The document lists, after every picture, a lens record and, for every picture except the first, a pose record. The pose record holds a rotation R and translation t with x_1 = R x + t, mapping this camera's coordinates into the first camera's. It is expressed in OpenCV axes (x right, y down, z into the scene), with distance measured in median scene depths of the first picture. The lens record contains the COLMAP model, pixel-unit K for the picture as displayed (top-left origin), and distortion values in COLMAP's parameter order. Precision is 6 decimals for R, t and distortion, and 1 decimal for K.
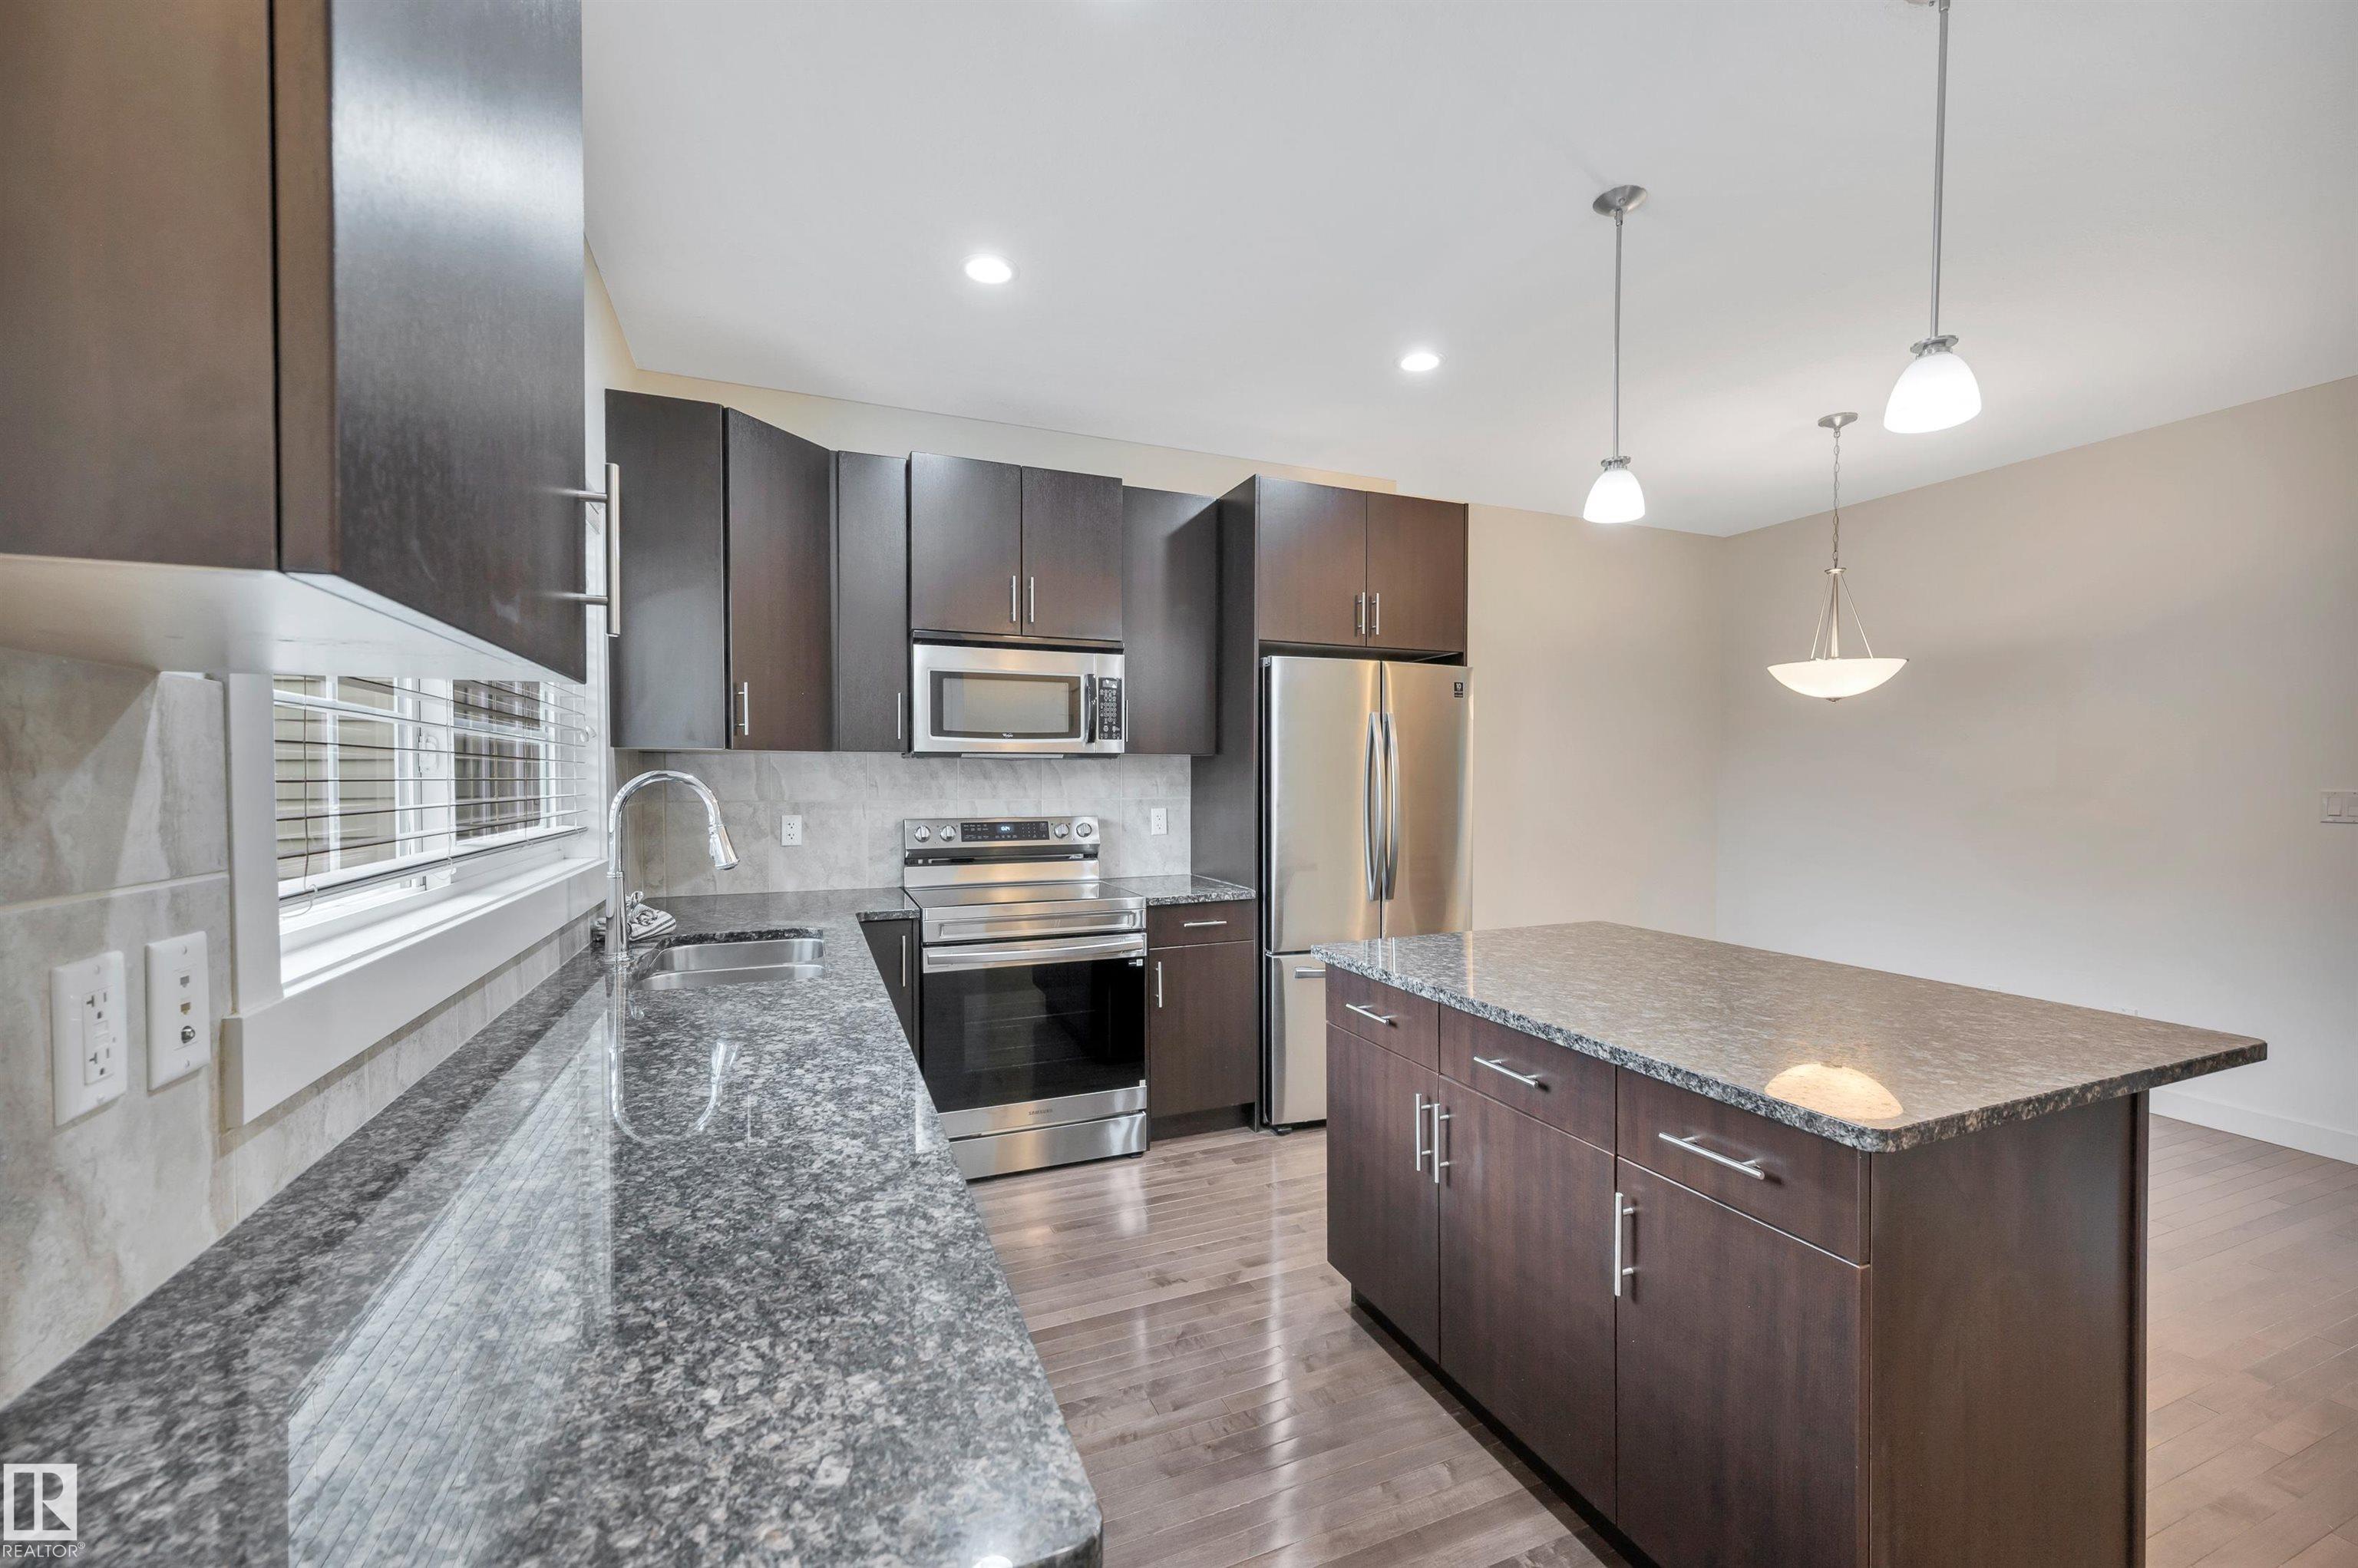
lens RADIAL K [[965.1, 0, 1198.5], [0, 965.1, 784.8], [0, 0, 1]] dist [-0.001395, 0.000010]
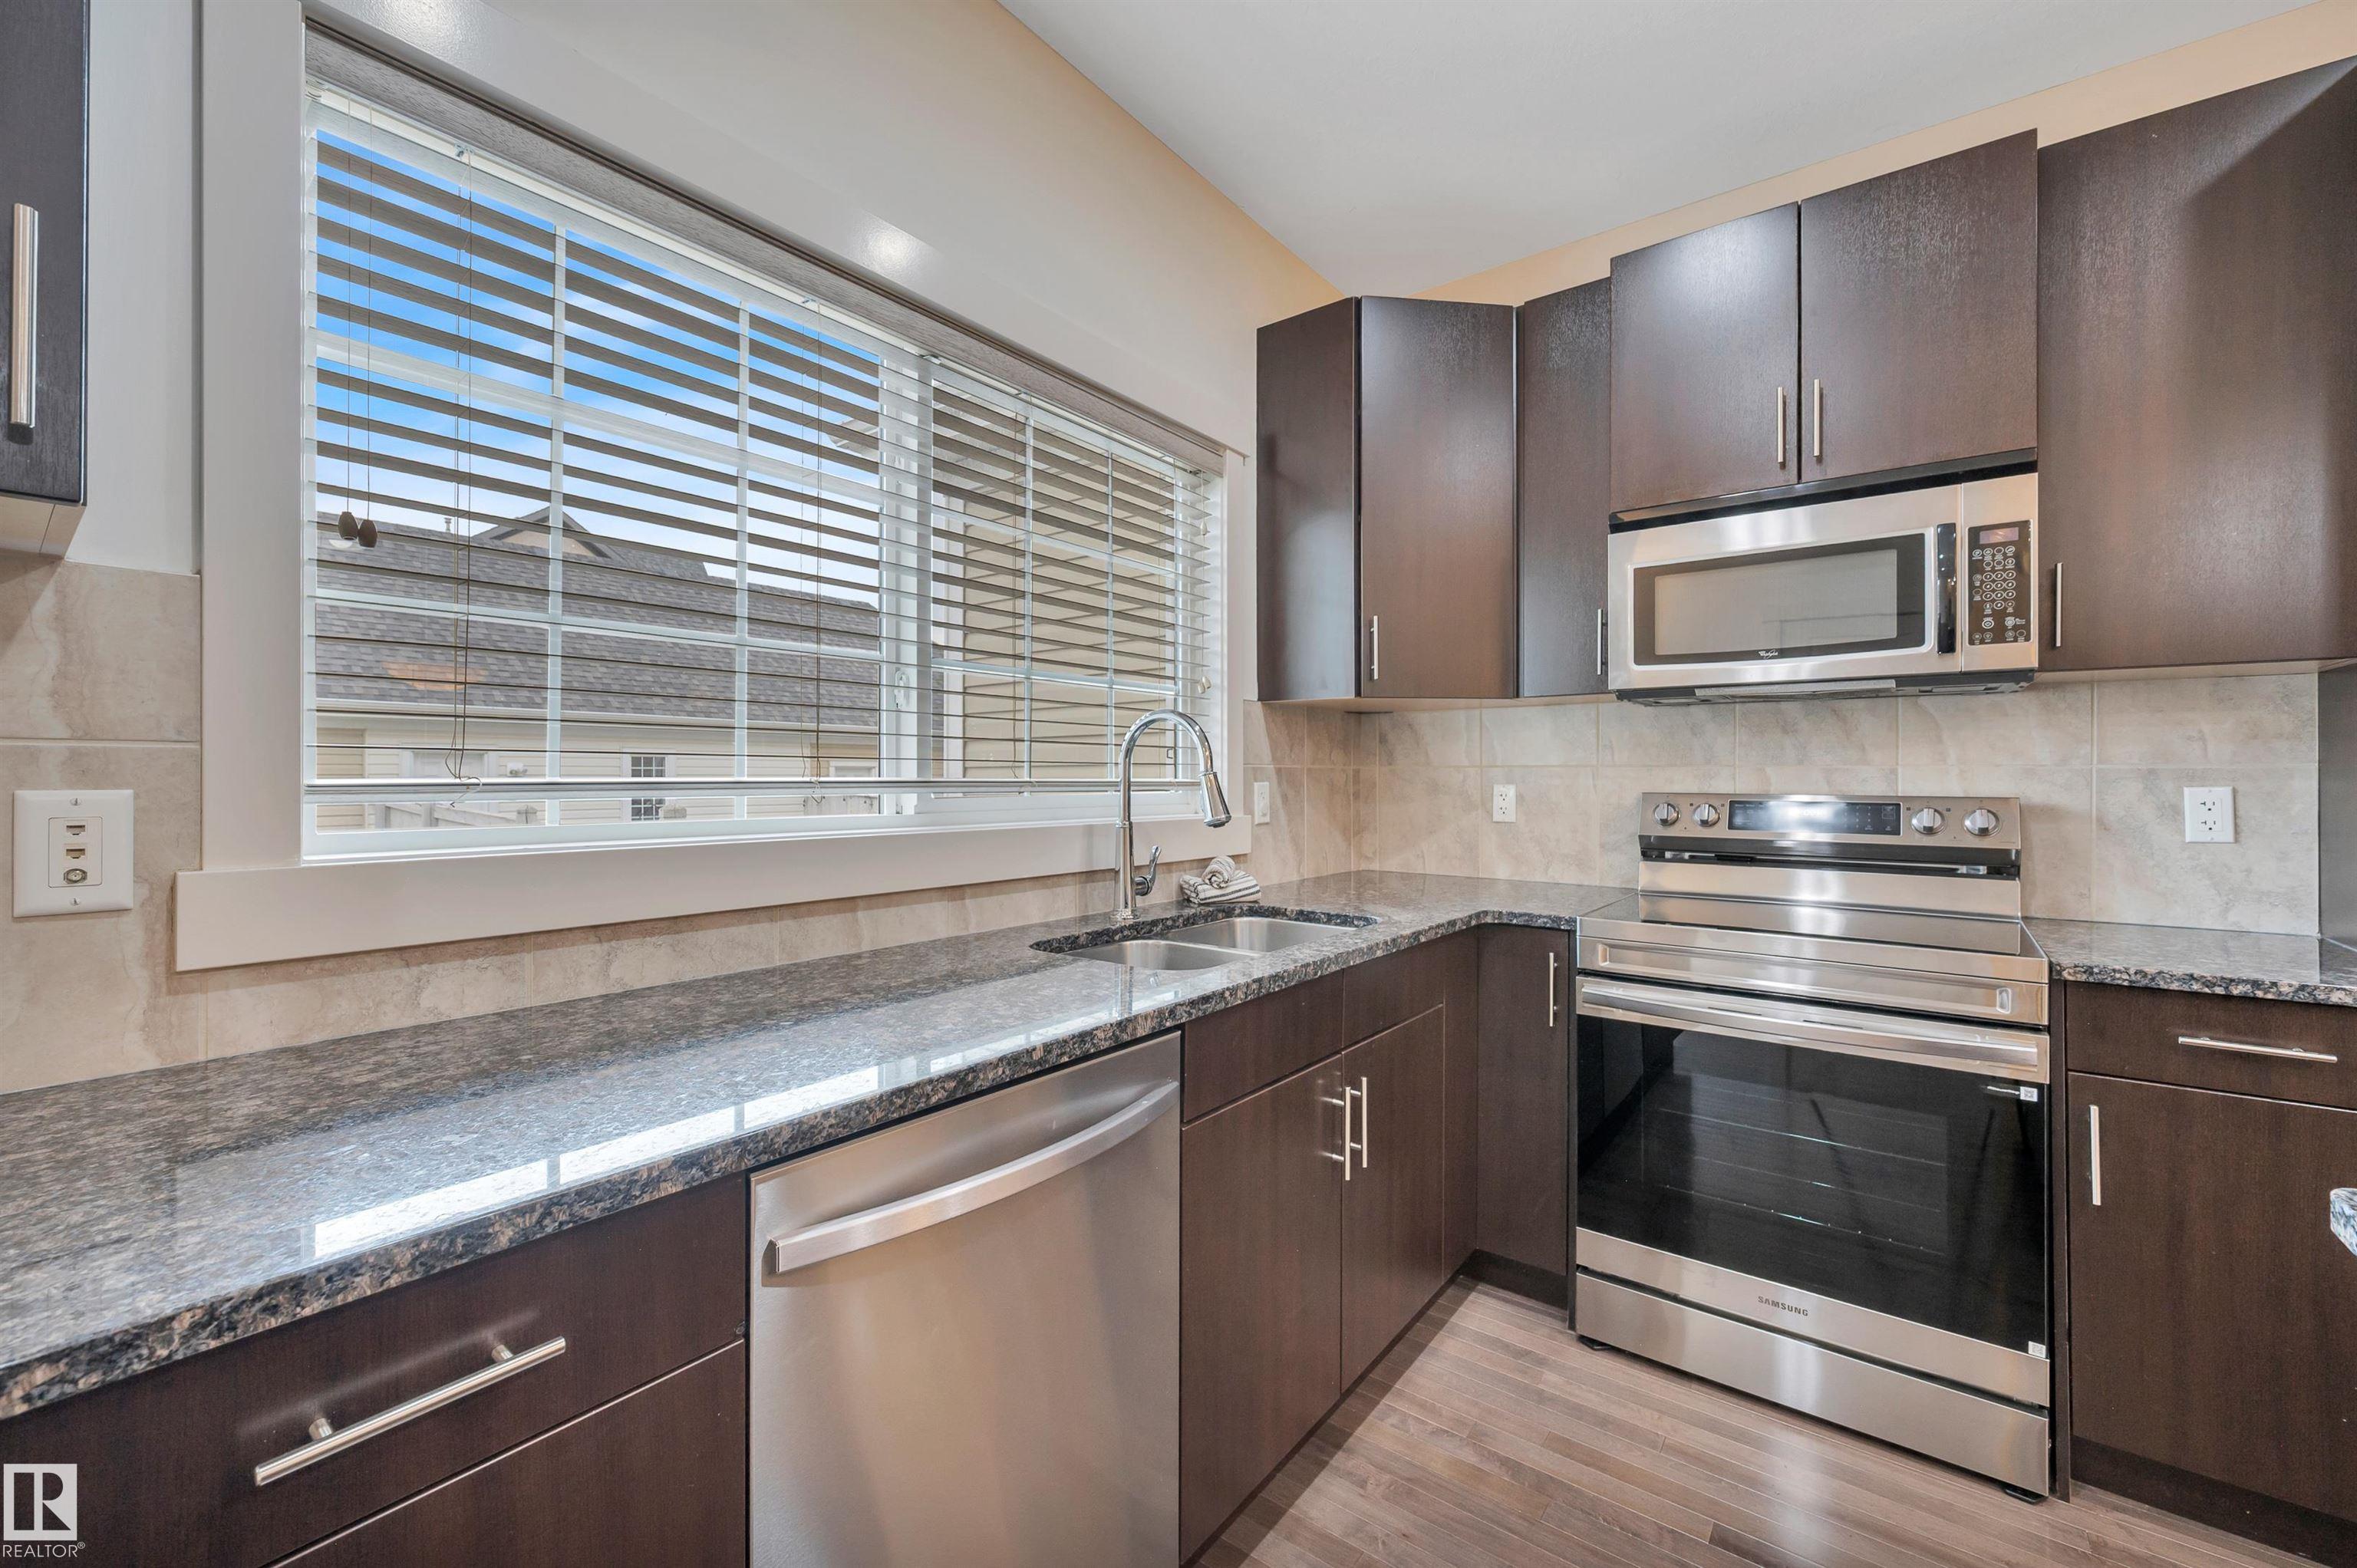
lens RADIAL K [[942.7, 0, 1209.9], [0, 942.7, 776.4], [0, 0, 1]] dist [-0.000349, 0.000186]
pose [[0.492599, 0.000117, -0.870256, 0.140422], [-0.011657, 0.999911, -0.006464, 0.032640], [0.870178, 0.013329, 0.492557, 0.395717]]
